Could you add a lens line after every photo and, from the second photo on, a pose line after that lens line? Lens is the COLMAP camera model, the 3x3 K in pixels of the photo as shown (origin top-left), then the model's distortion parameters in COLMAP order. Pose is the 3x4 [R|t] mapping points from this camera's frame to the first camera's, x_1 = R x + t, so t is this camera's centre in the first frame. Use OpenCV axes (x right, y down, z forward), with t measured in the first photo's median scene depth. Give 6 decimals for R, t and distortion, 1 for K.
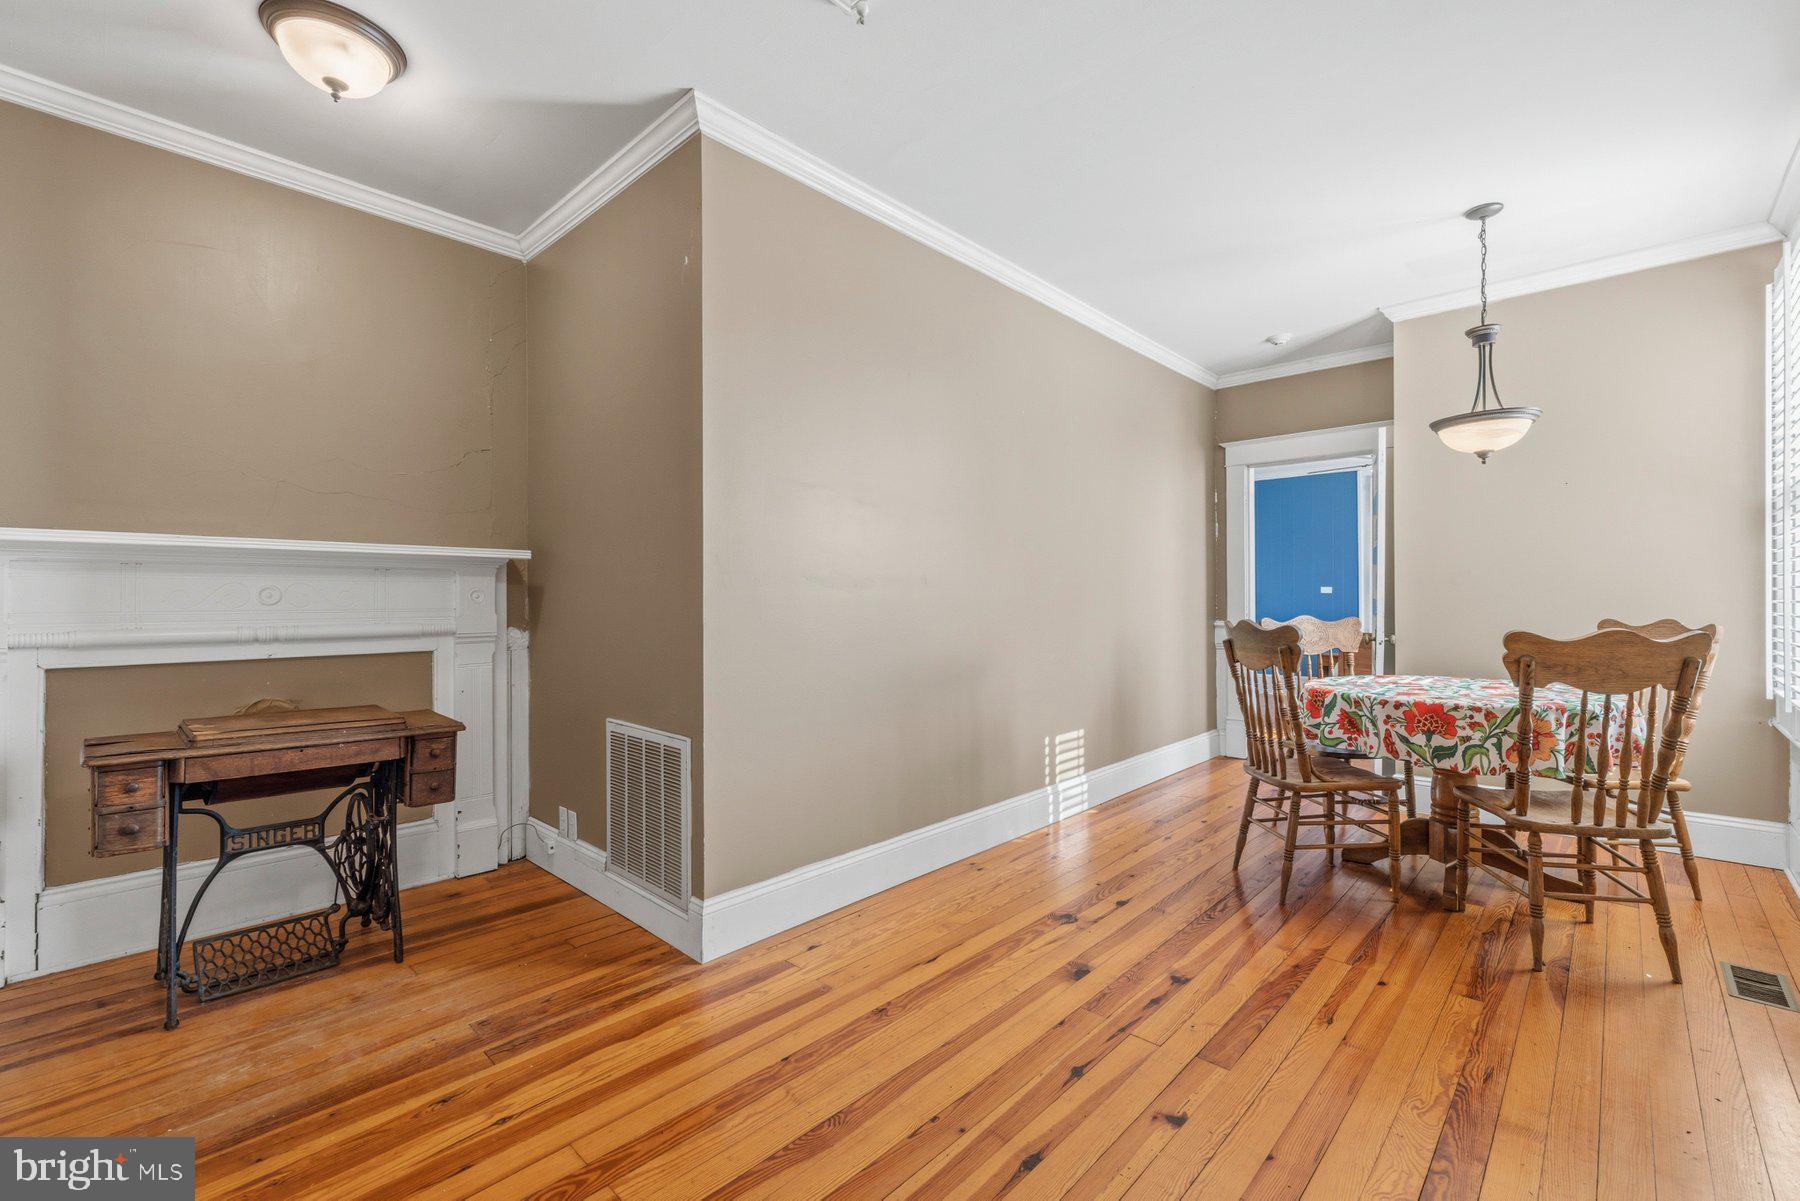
lens RADIAL K [[763.7, 0, 899.6], [0, 763.7, 598.1], [0, 0, 1]] dist [-0.002526, 0.000061]
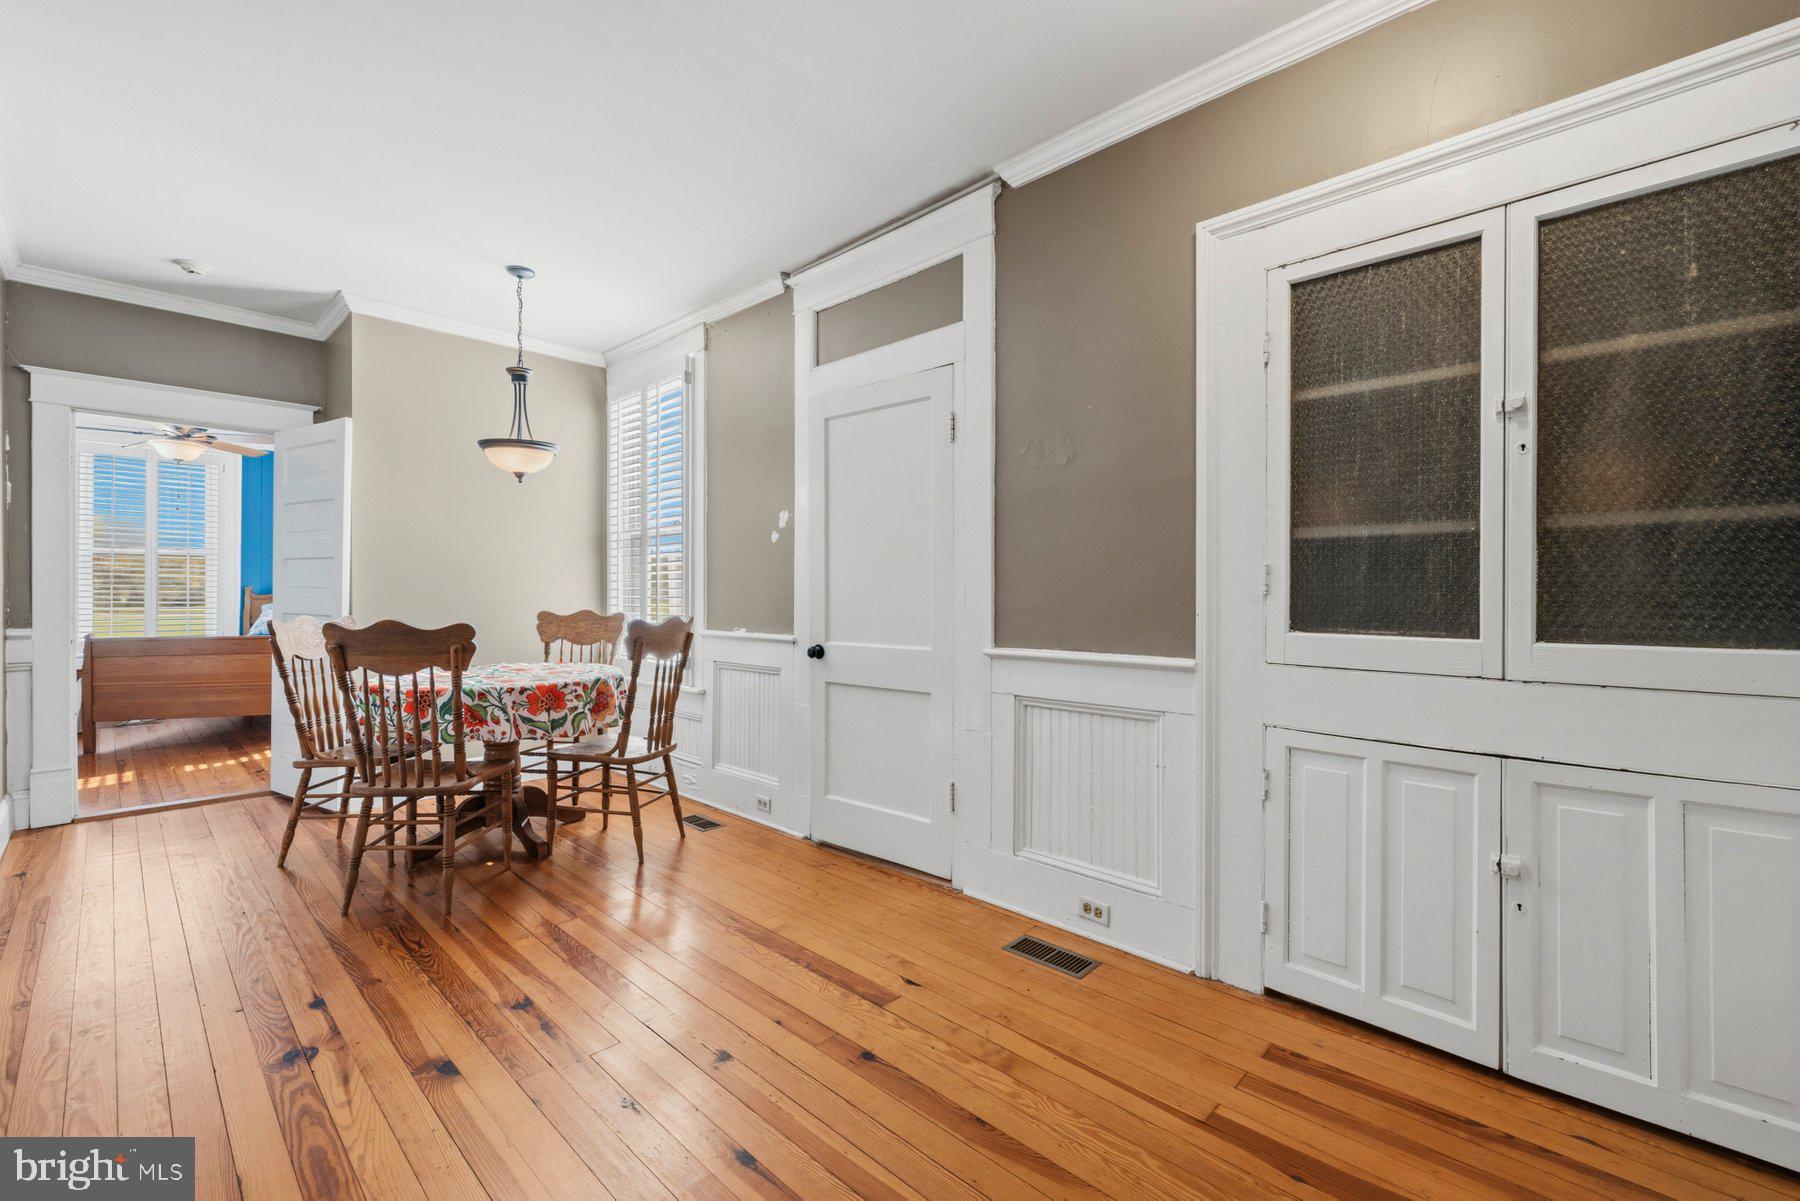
lens RADIAL K [[763.7, 0, 885.3], [0, 763.7, 592.9], [0, 0, 1]] dist [-0.002526, 0.000061]
pose [[0.010276, 0.006409, 0.999927, -0.464591], [-0.001219, 0.999979, -0.006397, 0.003408], [-0.999946, -0.001154, 0.010284, 0.455418]]
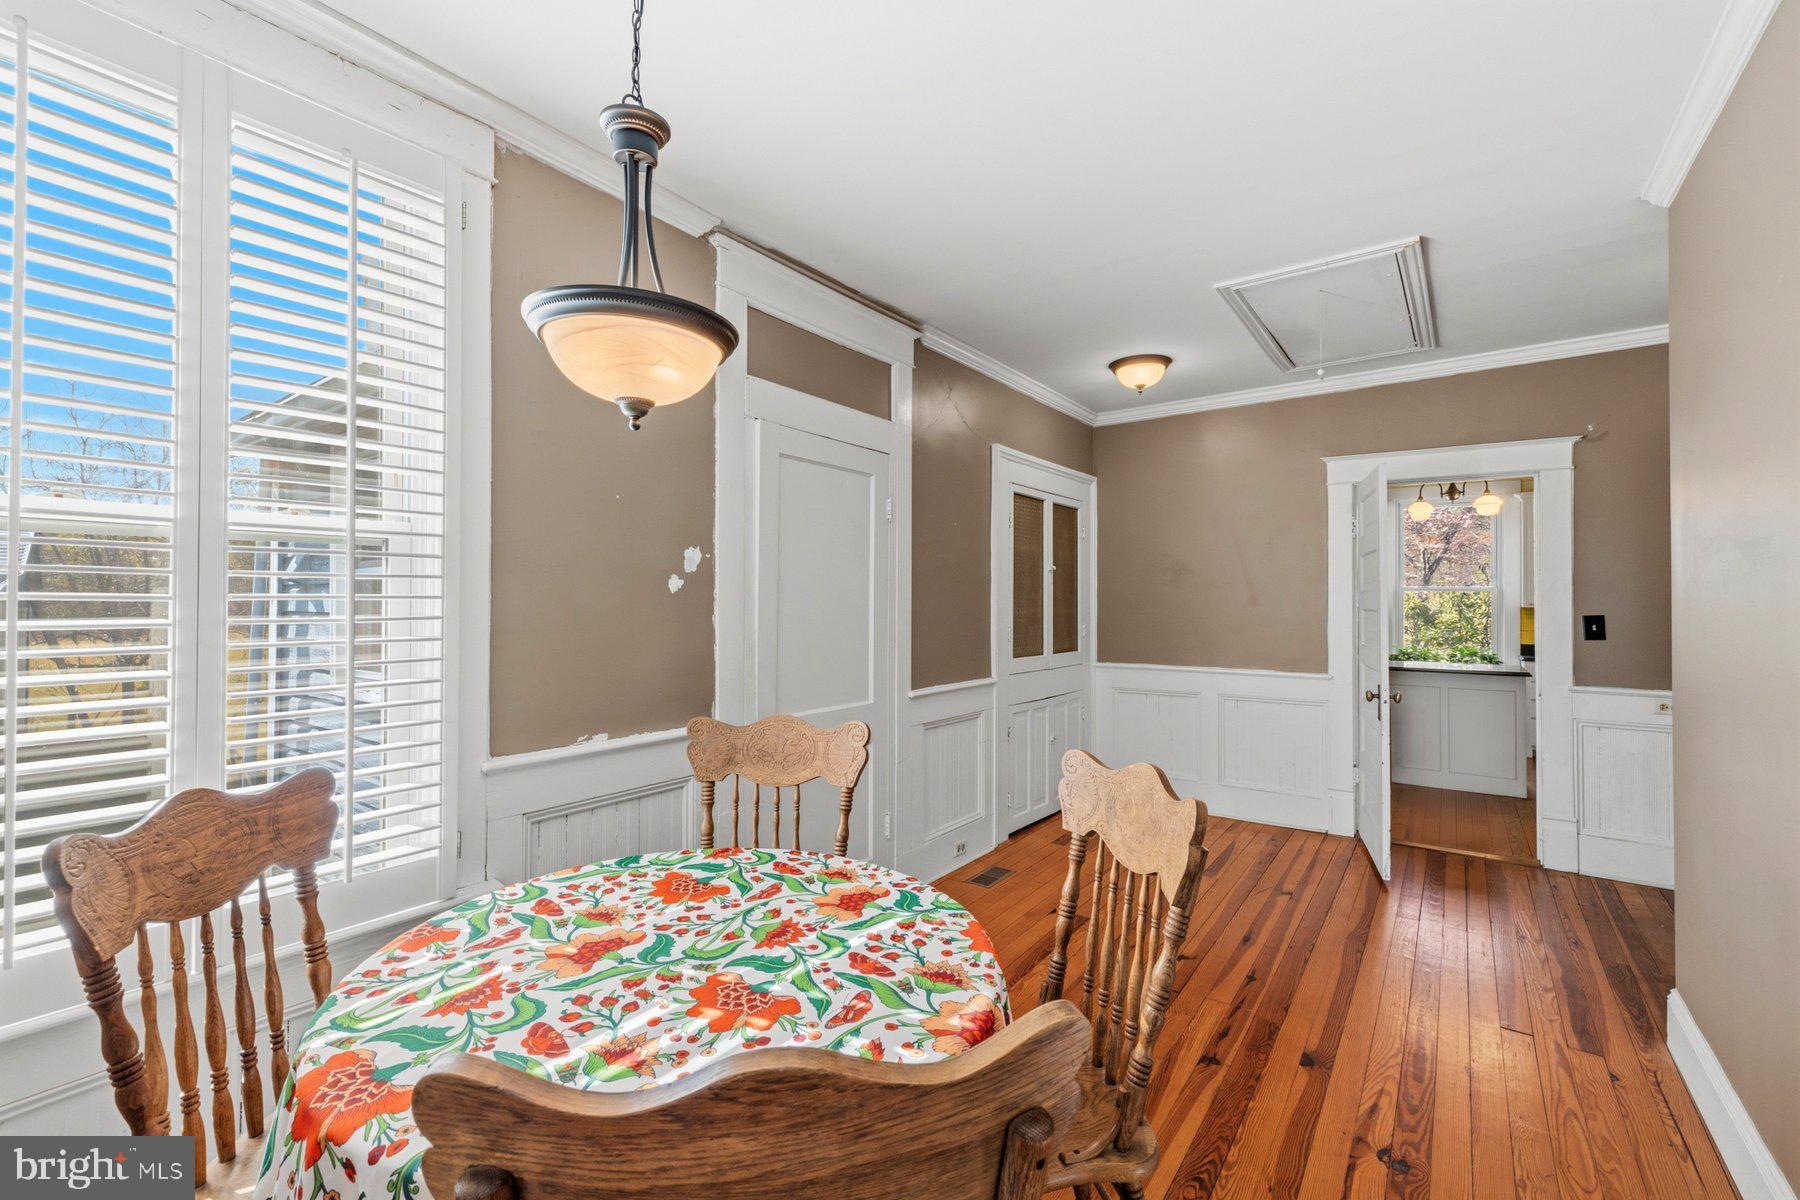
lens RADIAL K [[763.7, 0, 894.6], [0, 763.7, 602.4], [0, 0, 1]] dist [-0.002526, 0.000061]
pose [[-0.991196, 0.005330, -0.132294, 0.760090], [0.005744, 0.999980, -0.002745, -0.078735], [0.132277, -0.003480, -0.991207, 1.614864]]
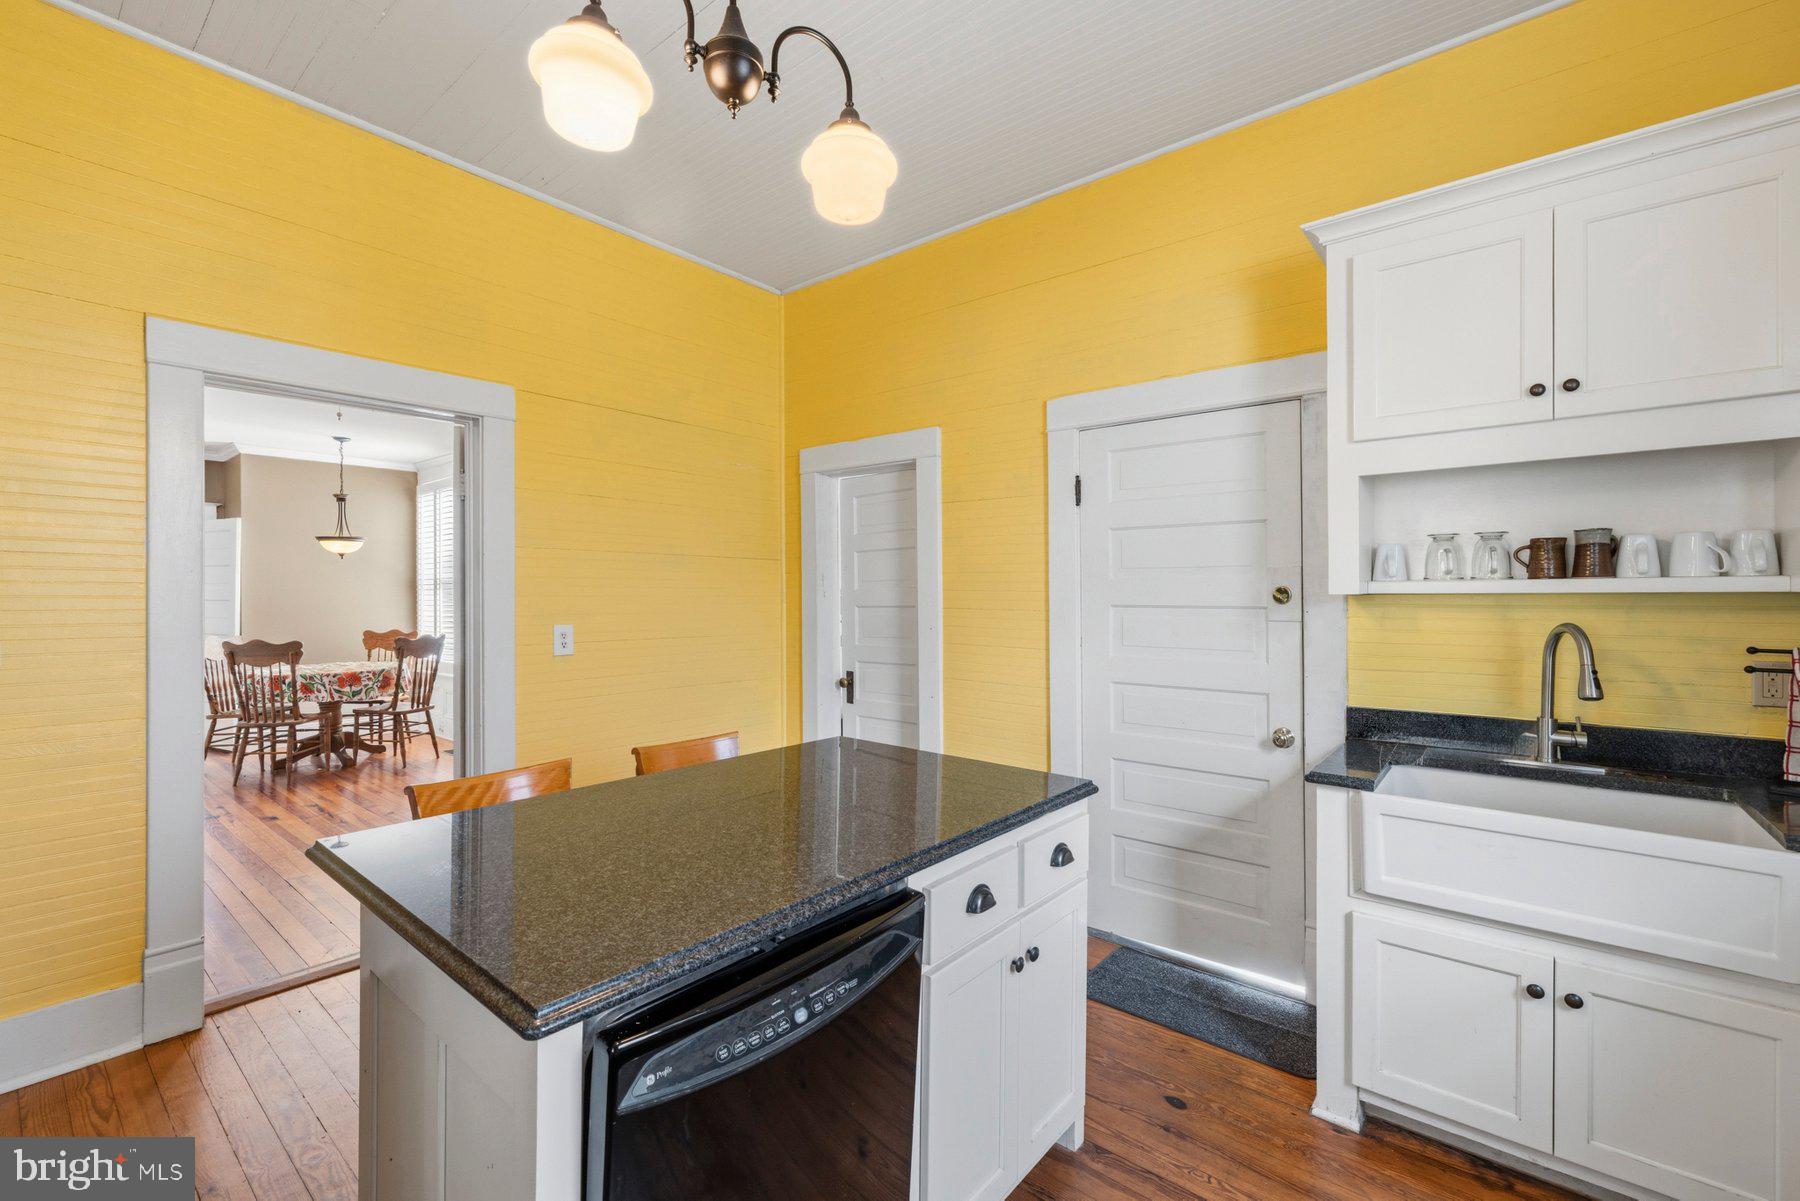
lens RADIAL K [[763.7, 0, 890.8], [0, 763.7, 593.0], [0, 0, 1]] dist [-0.002526, 0.000061]
pose [[-0.069012, 0.008029, 0.997584, -1.577521], [0.005380, 0.999956, -0.007676, -0.064803], [-0.997601, 0.004837, -0.069052, -0.400646]]
